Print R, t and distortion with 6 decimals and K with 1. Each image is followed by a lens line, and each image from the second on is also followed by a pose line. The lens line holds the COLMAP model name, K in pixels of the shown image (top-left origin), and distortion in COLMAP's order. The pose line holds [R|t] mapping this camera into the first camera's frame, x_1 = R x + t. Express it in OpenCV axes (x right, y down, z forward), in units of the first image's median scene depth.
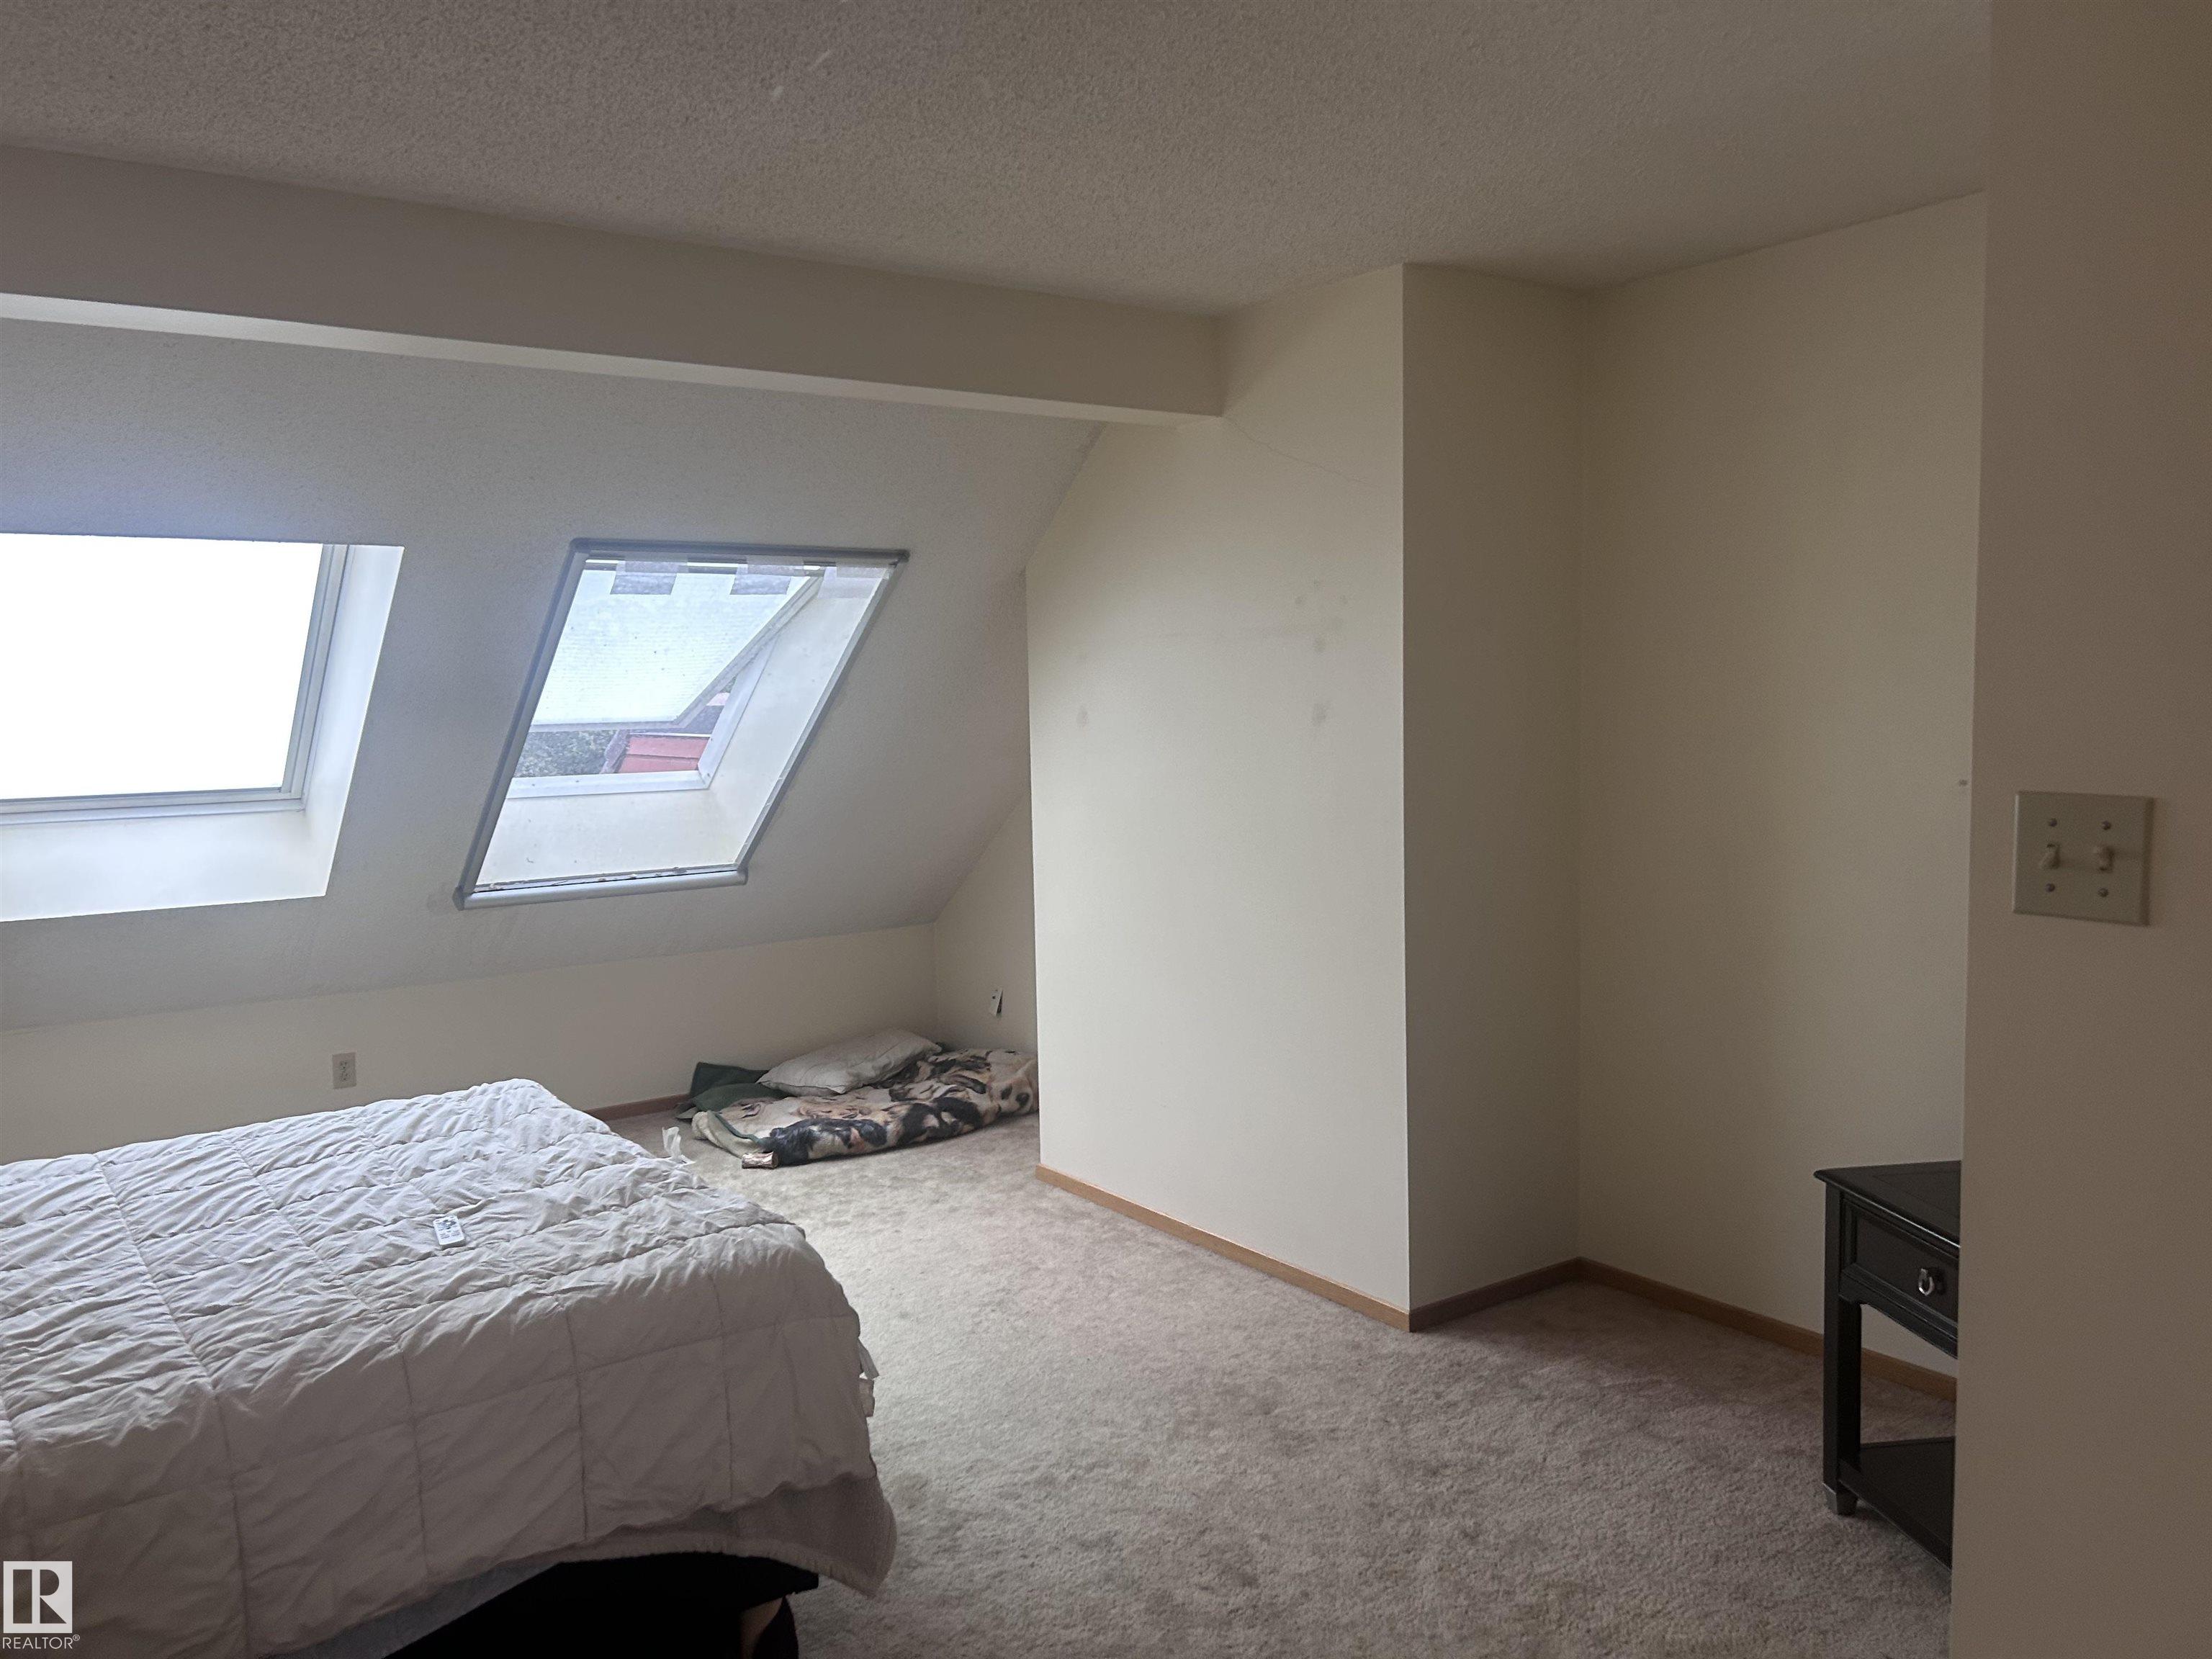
lens RADIAL K [[1680.4, 0, 1106.0], [0, 1680.4, 829.5], [0, 0, 1]] dist [0.077048, -0.091813]
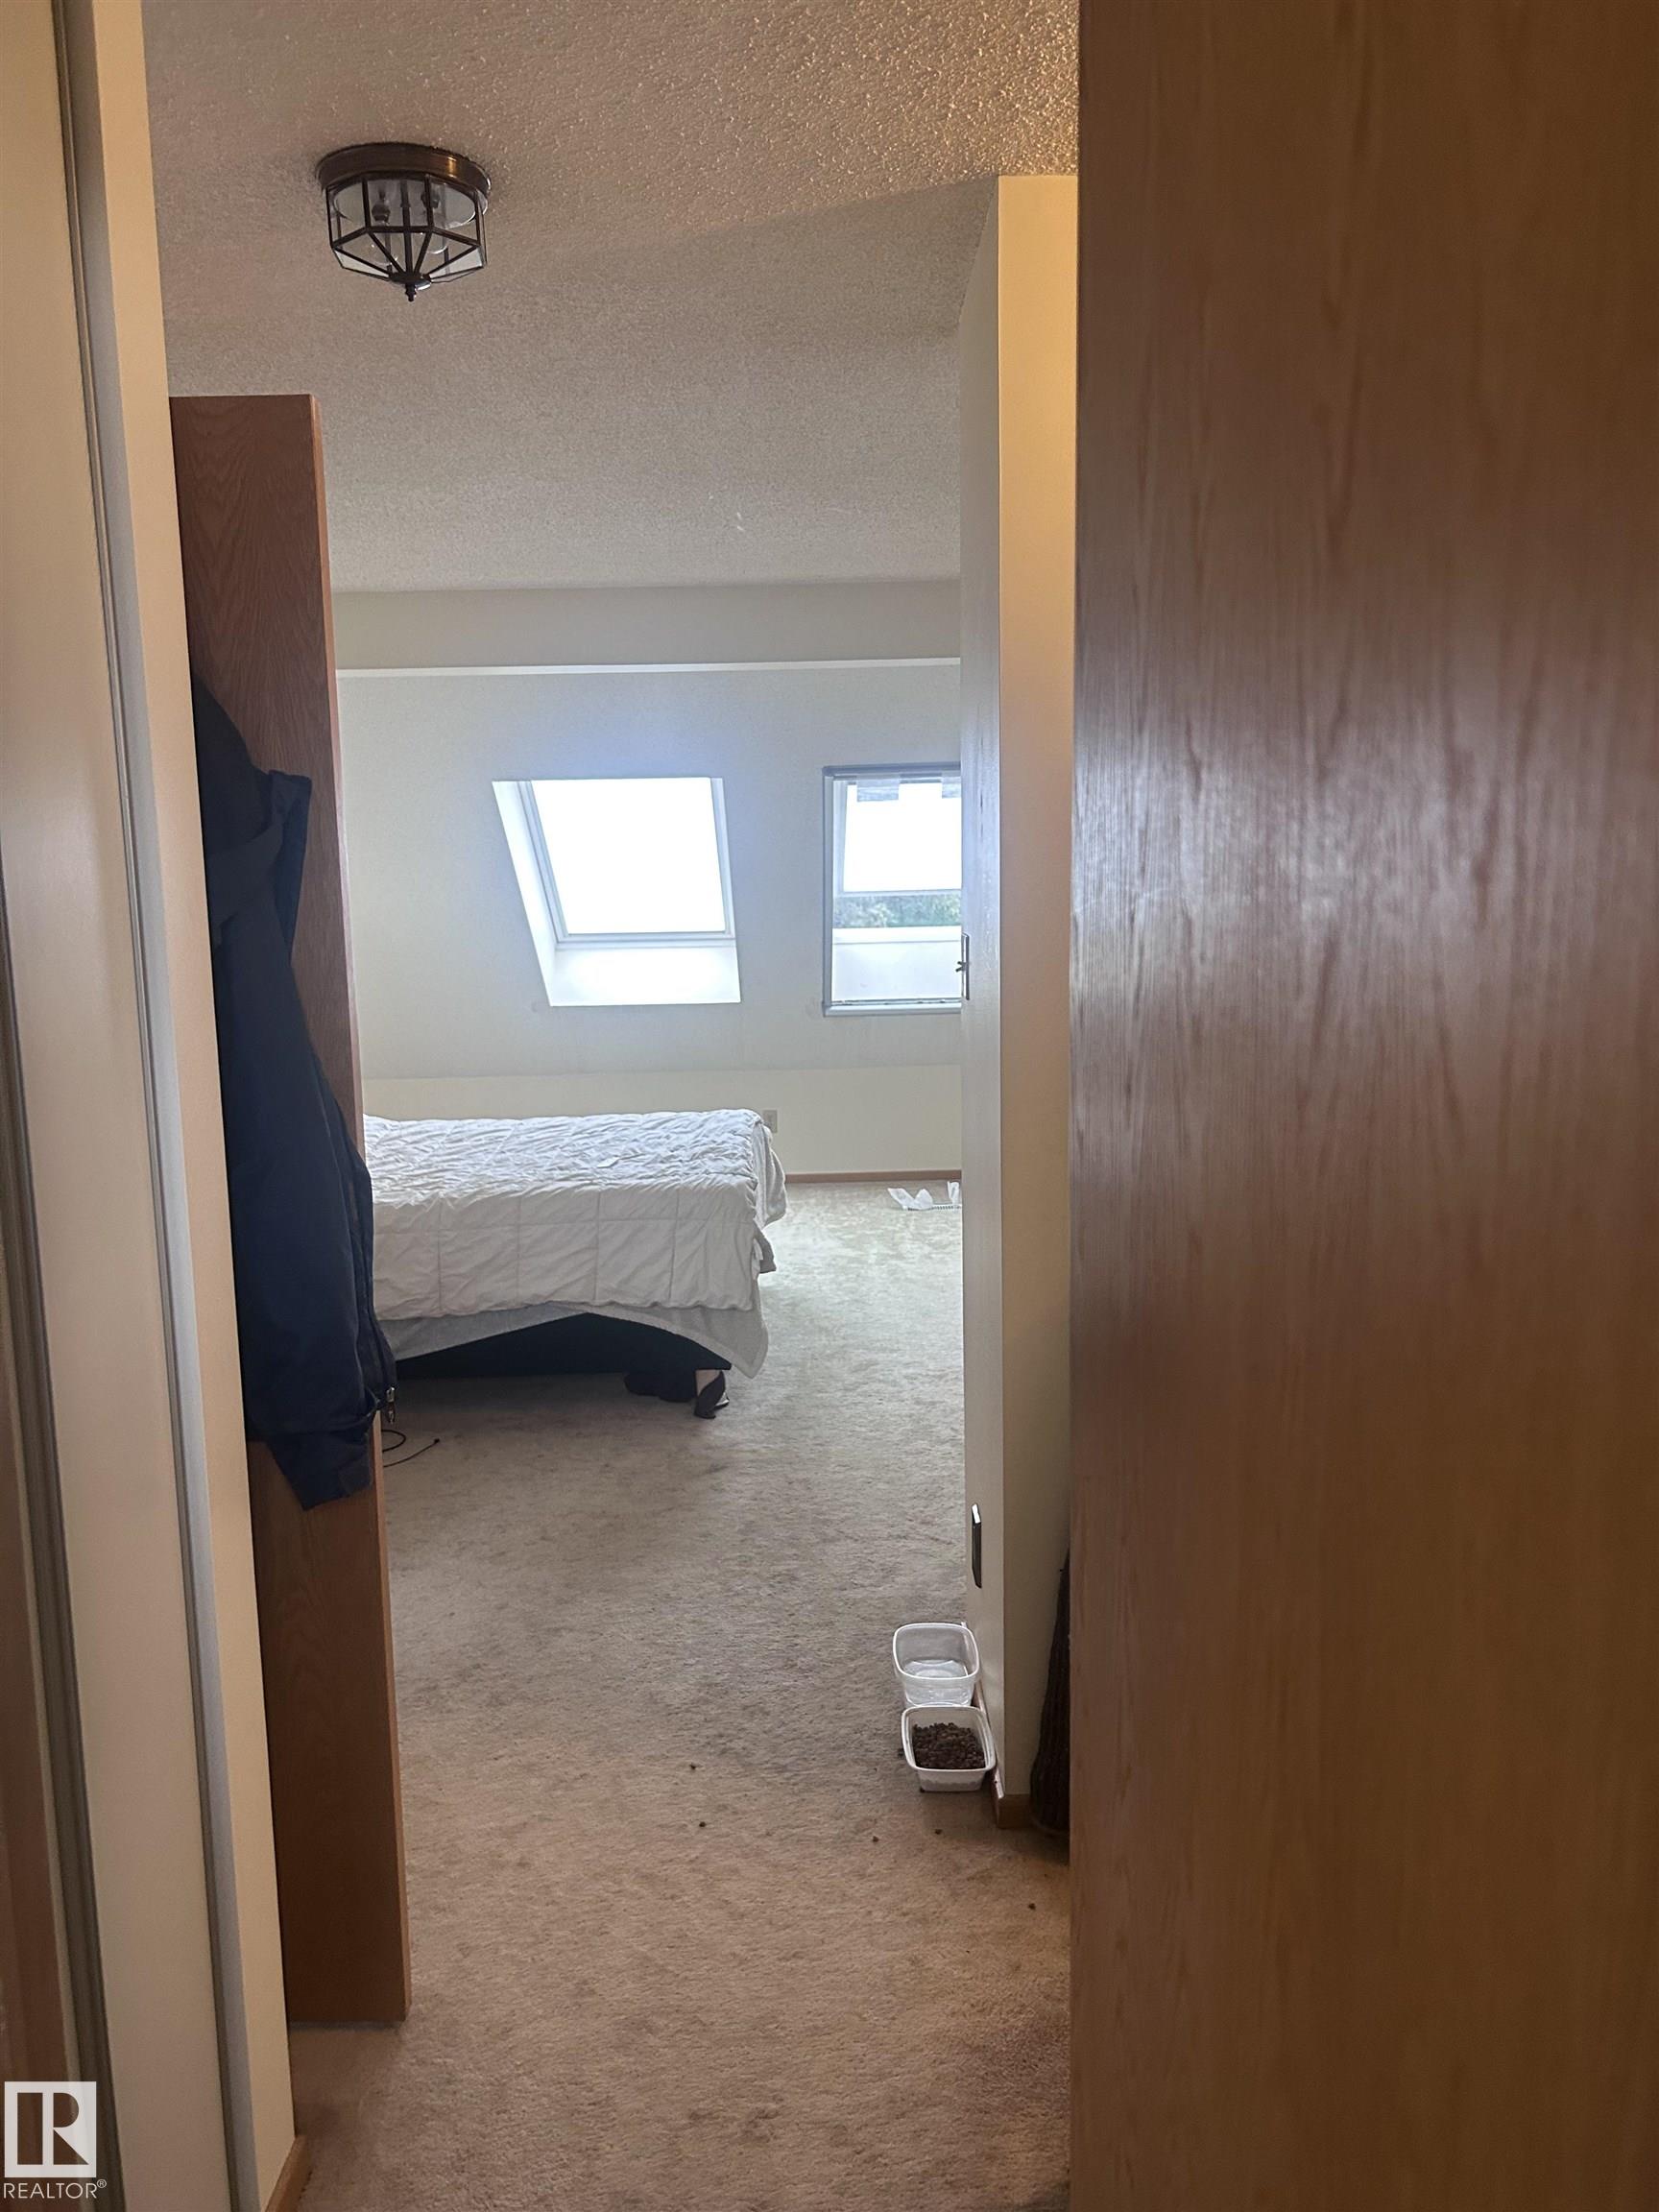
lens RADIAL K [[1680.4, 0, 833.7], [0, 1680.4, 1112.7], [0, 0, 1]] dist [0.077048, -0.091813]
pose [[0.821060, 0.079989, -0.565209, 0.577108], [-0.041846, 0.995904, 0.080152, 0.015943], [0.569305, -0.042158, 0.821045, -0.251080]]
